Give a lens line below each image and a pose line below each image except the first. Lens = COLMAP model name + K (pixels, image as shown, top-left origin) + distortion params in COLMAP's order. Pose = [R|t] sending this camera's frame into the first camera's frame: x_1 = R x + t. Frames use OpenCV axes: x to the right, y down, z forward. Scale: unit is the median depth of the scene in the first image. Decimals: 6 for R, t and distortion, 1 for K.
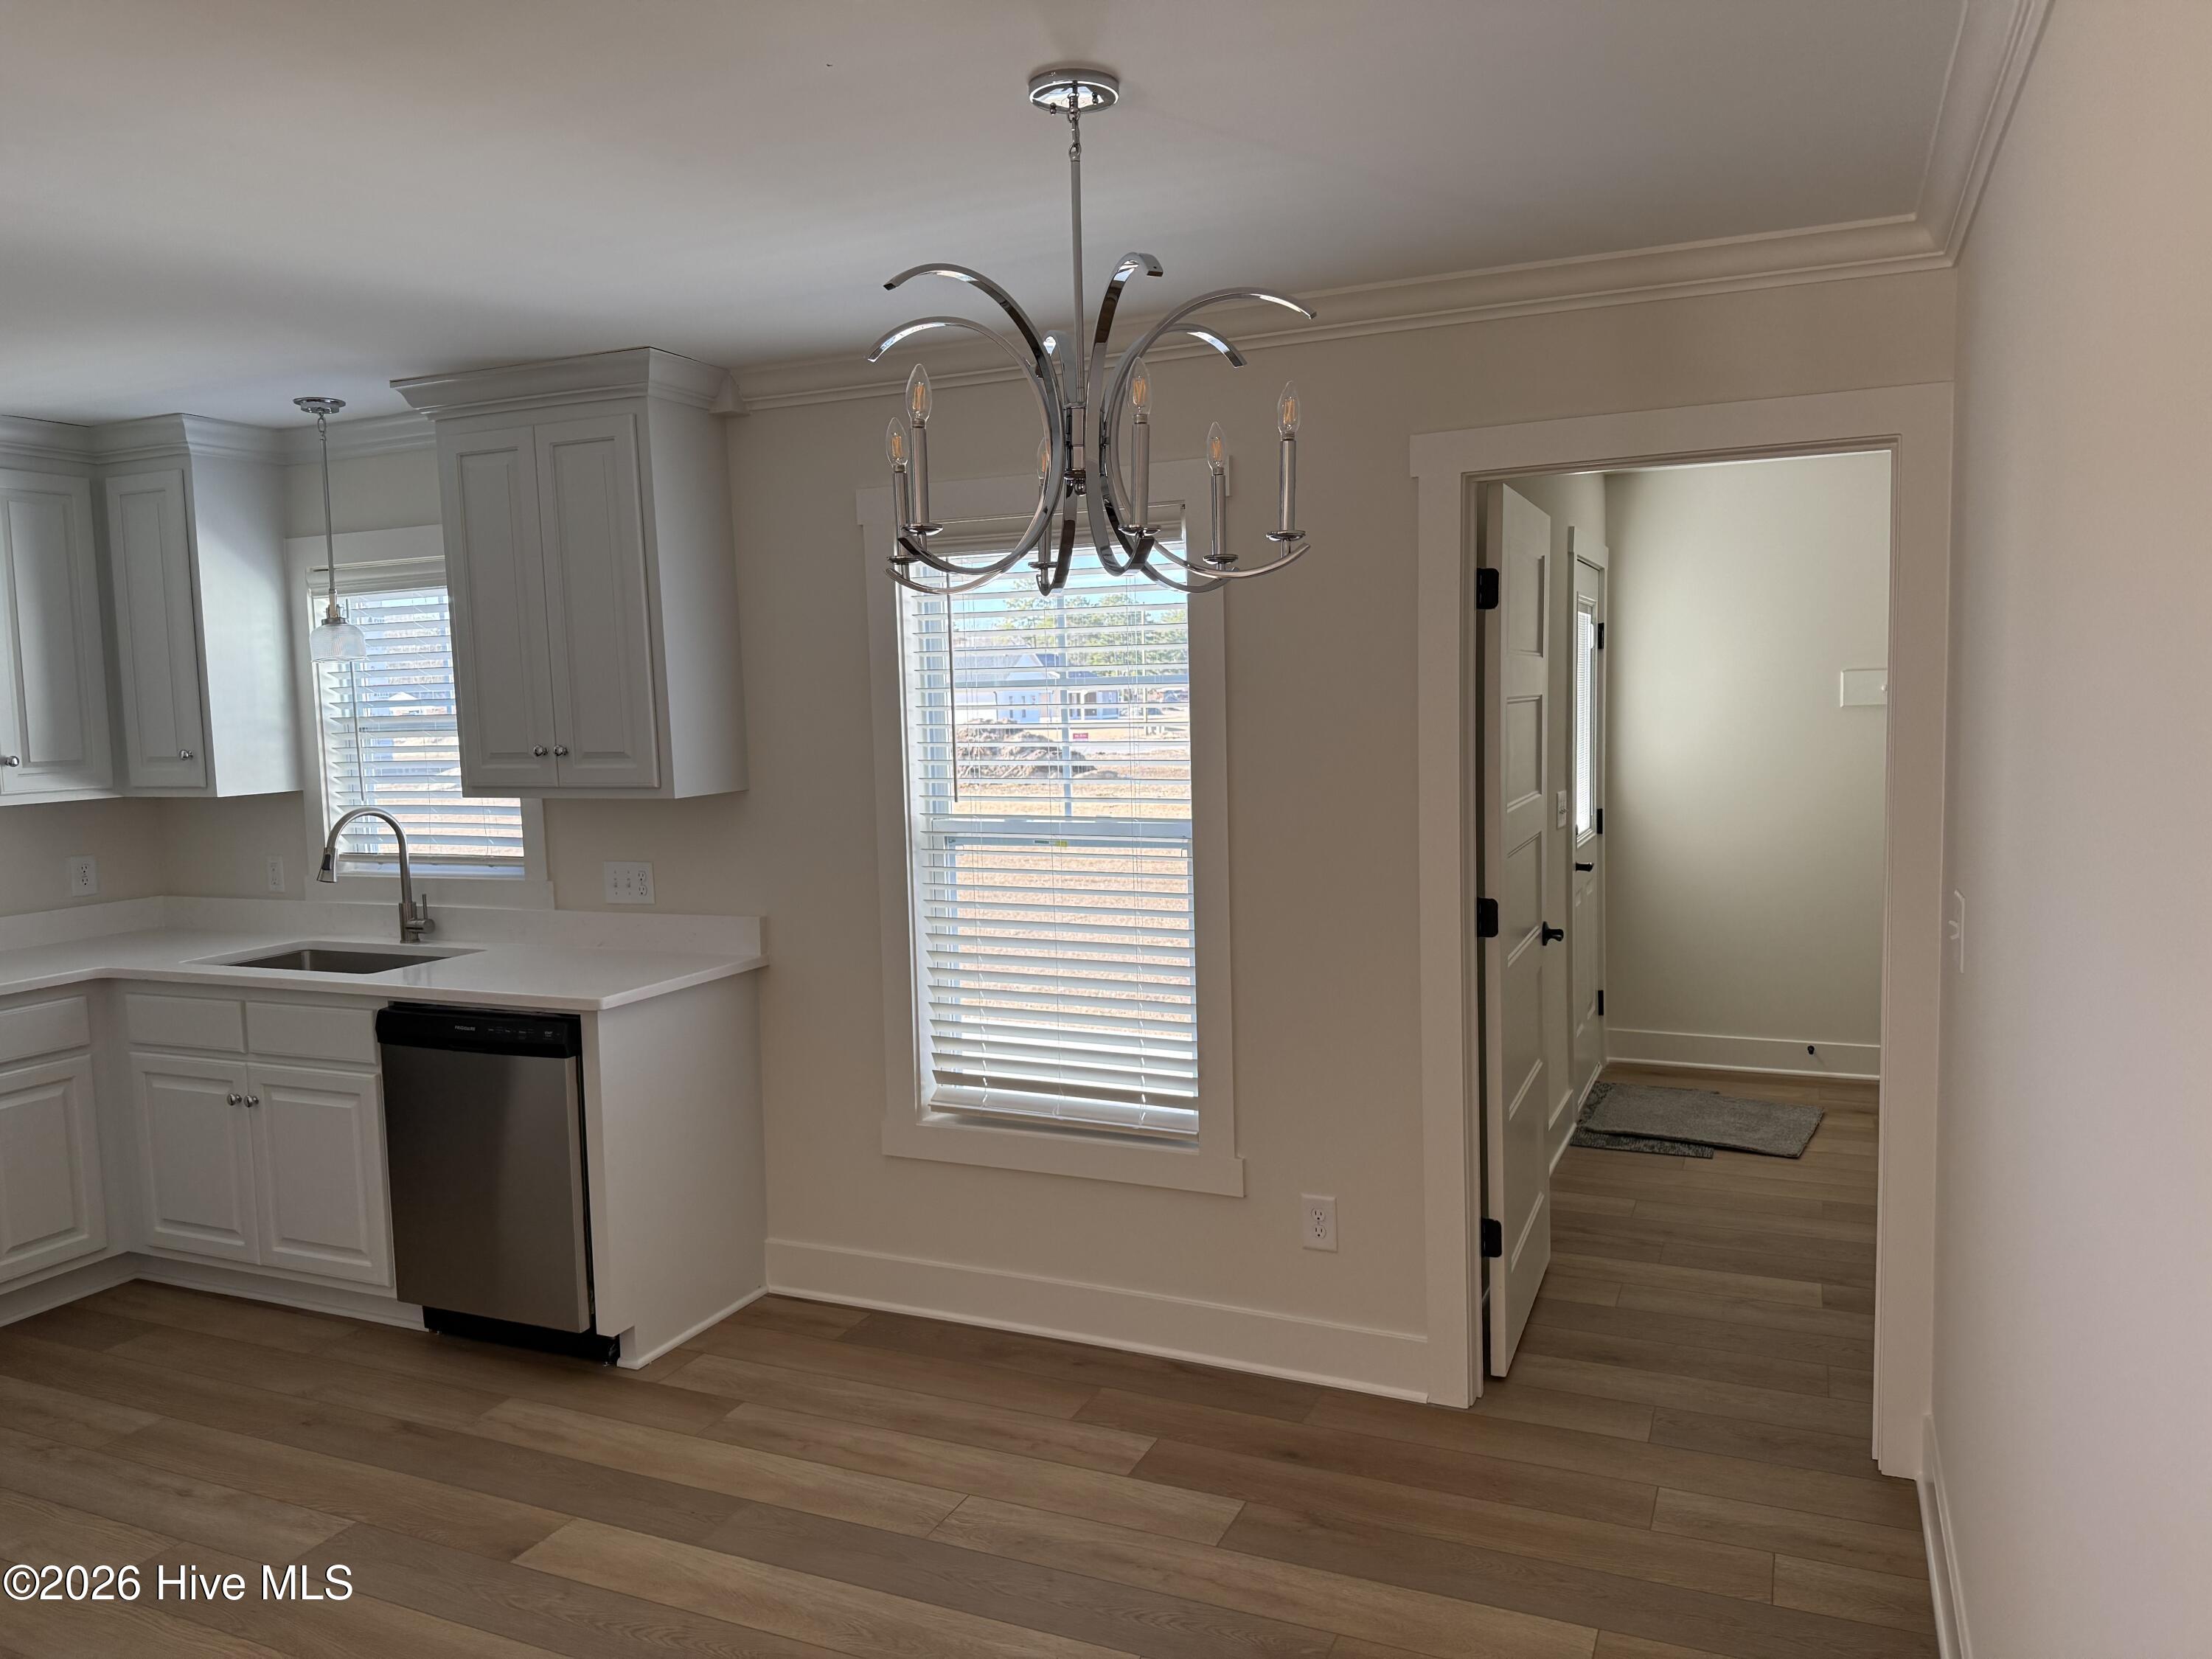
lens RADIAL K [[1566.5, 0, 1096.0], [0, 1566.5, 825.3], [0, 0, 1]] dist [0.082992, -0.120803]
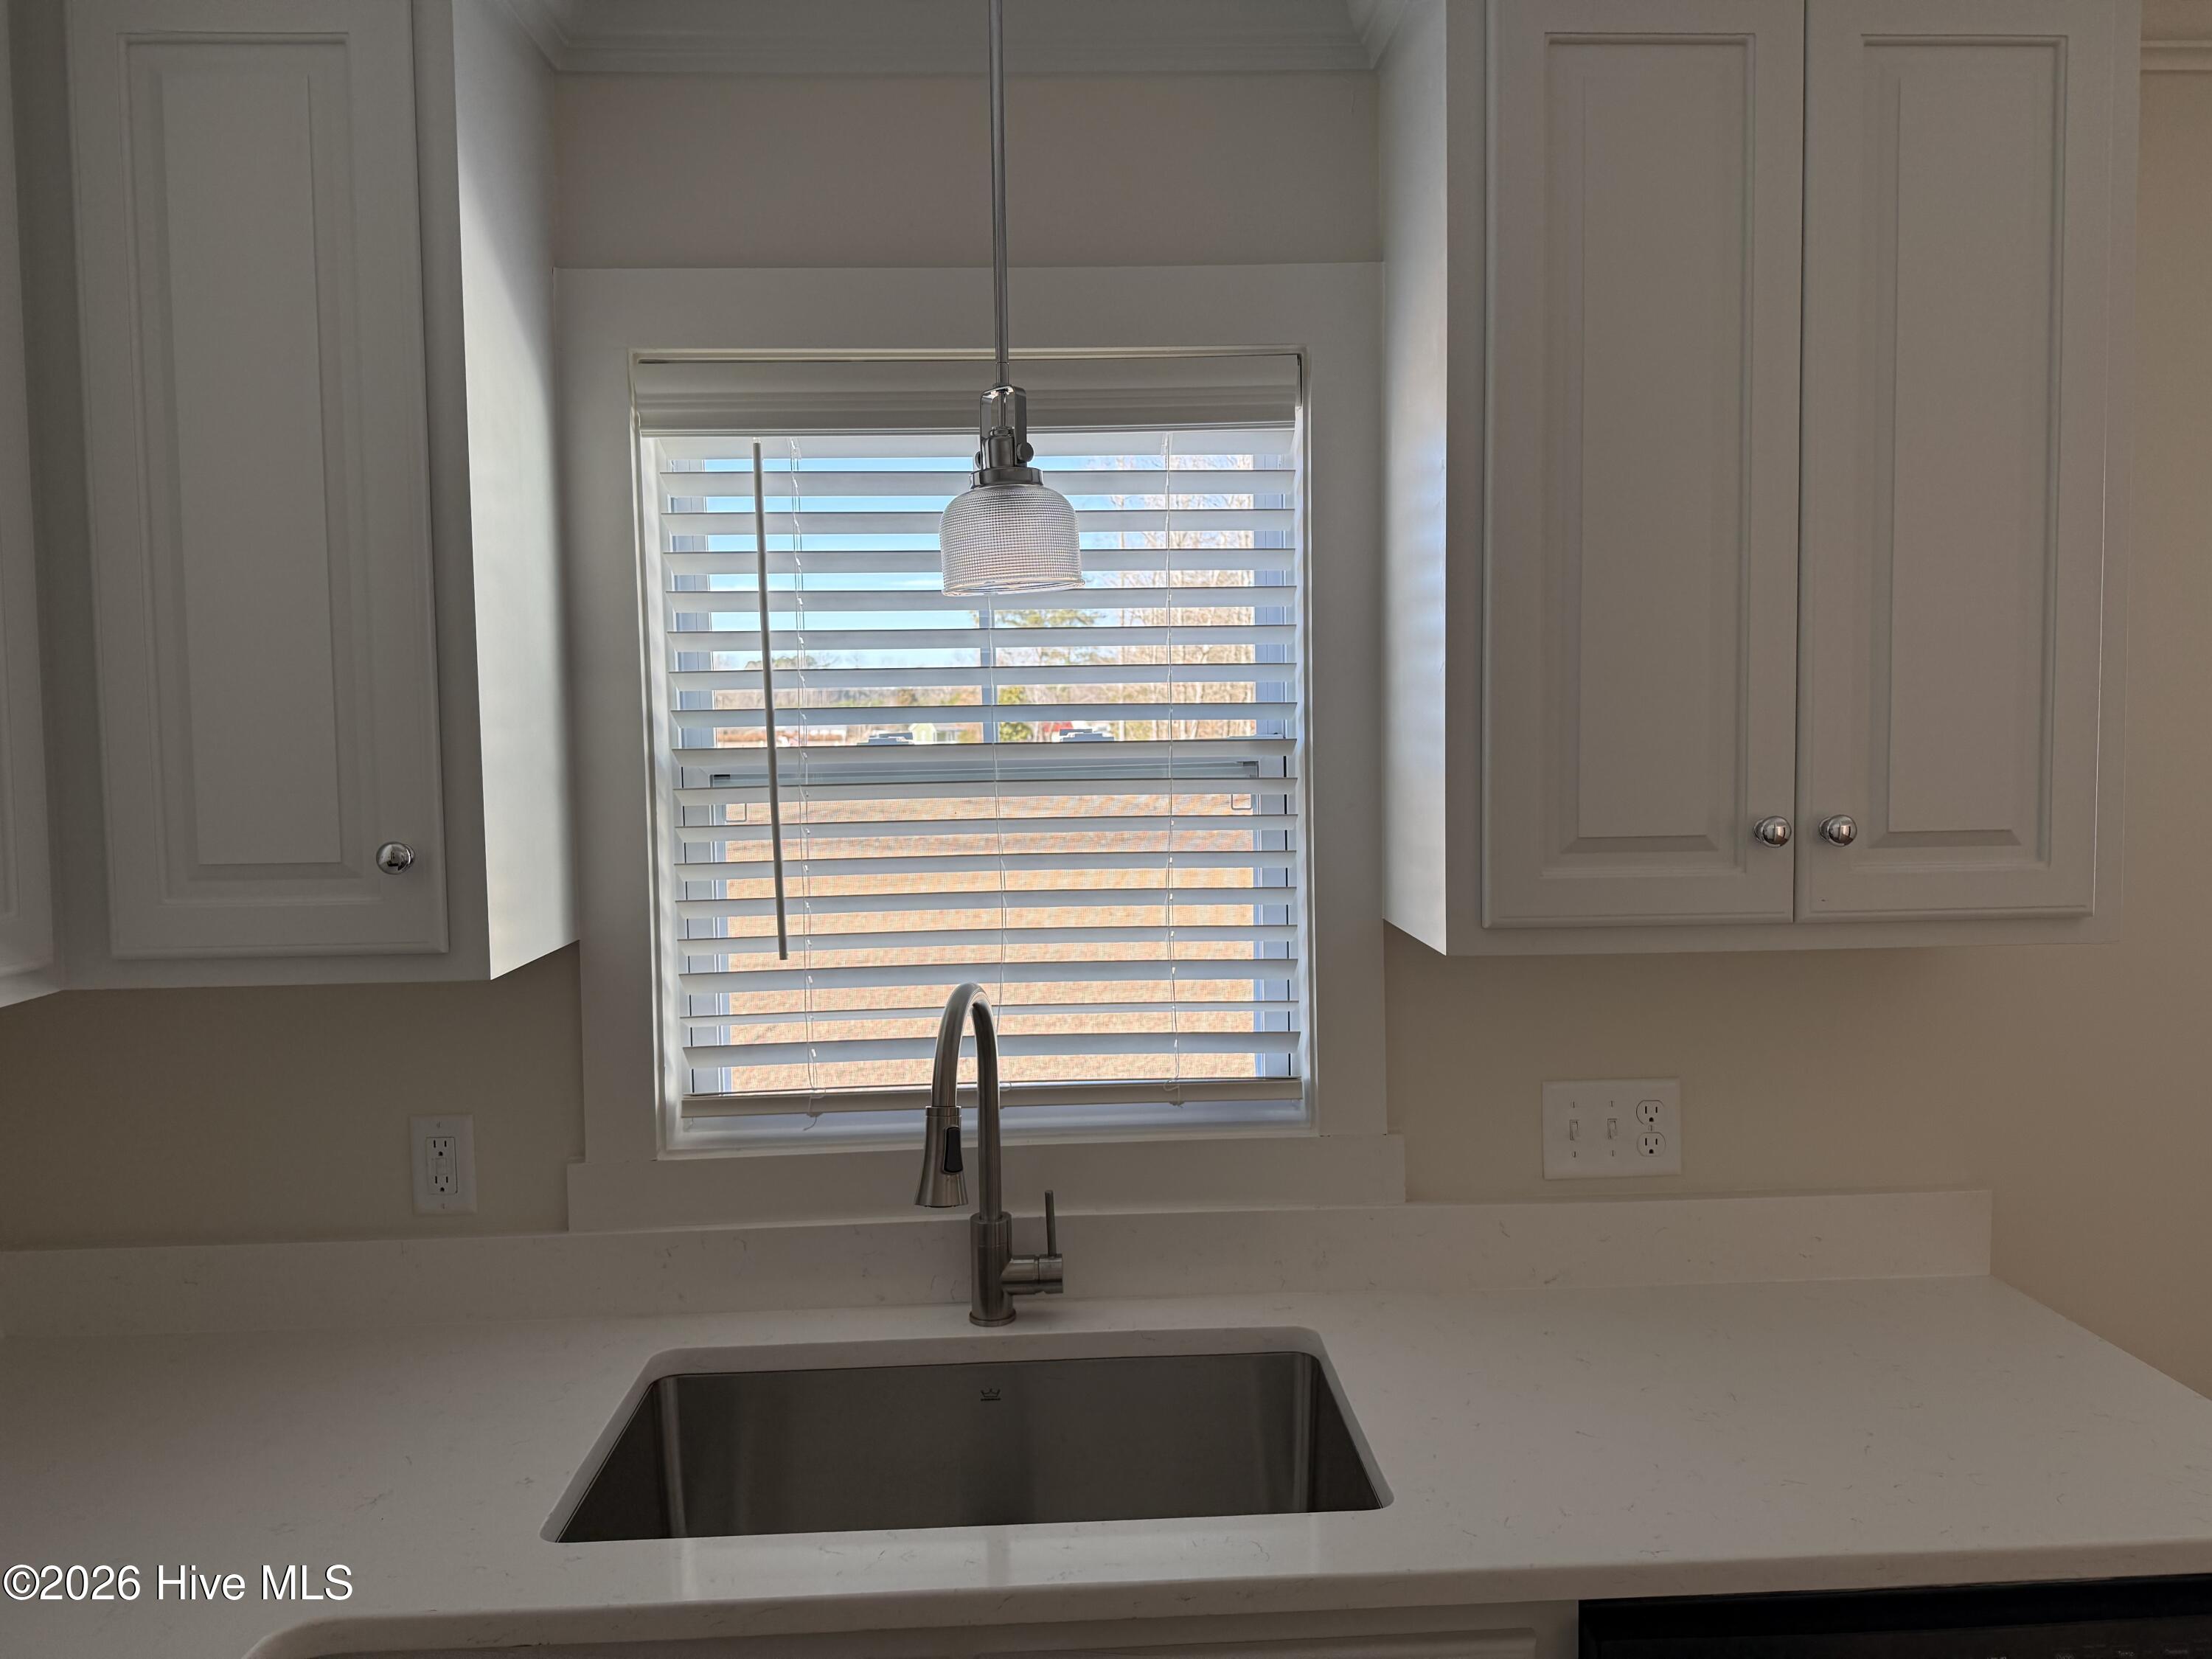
lens RADIAL K [[1564.4, 0, 1112.6], [0, 1564.4, 821.2], [0, 0, 1]] dist [0.079341, -0.121709]
pose [[0.891784, -0.010145, 0.452347, -0.666939], [0.029799, 0.998895, -0.036344, -0.039410], [-0.451479, 0.045891, 0.891101, 0.727249]]
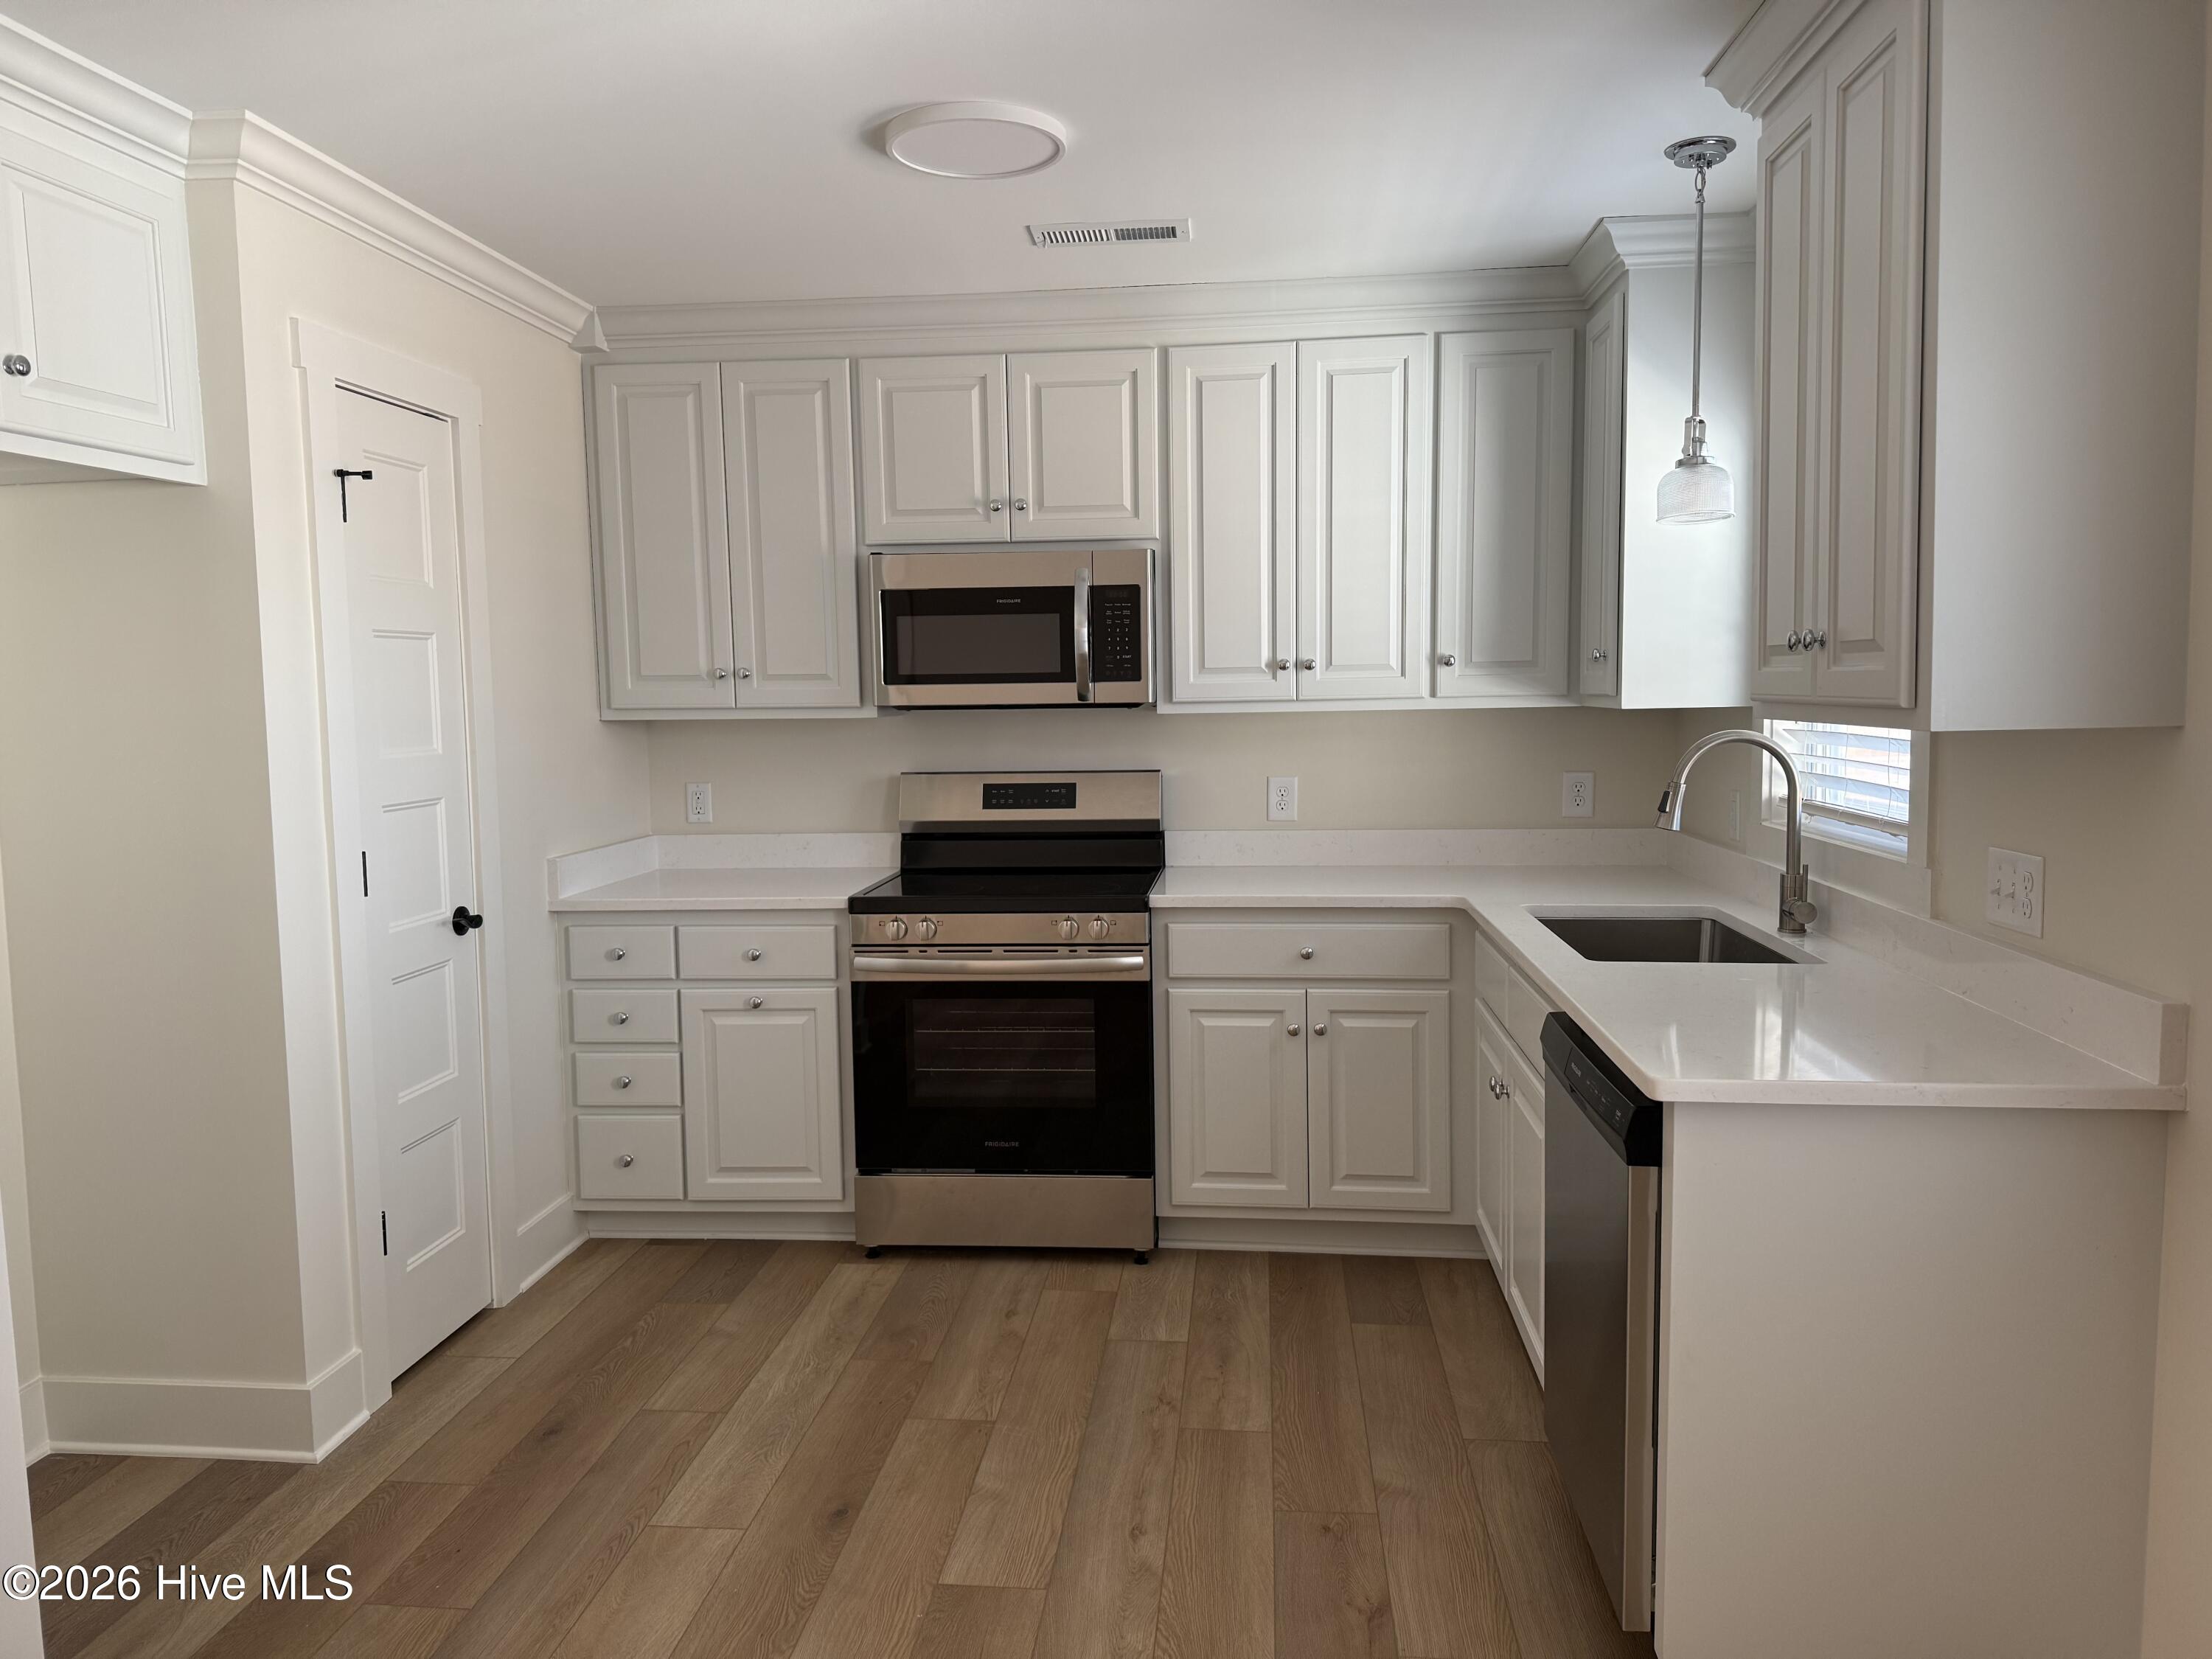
lens RADIAL K [[1553.0, 0, 1102.7], [0, 1553.0, 816.1], [0, 0, 1]] dist [0.152427, -0.170007]
pose [[0.313741, 0.104123, -0.943782, 0.133037], [-0.068777, 0.993850, 0.086783, -0.017084], [0.947014, 0.037683, 0.318973, 0.571603]]
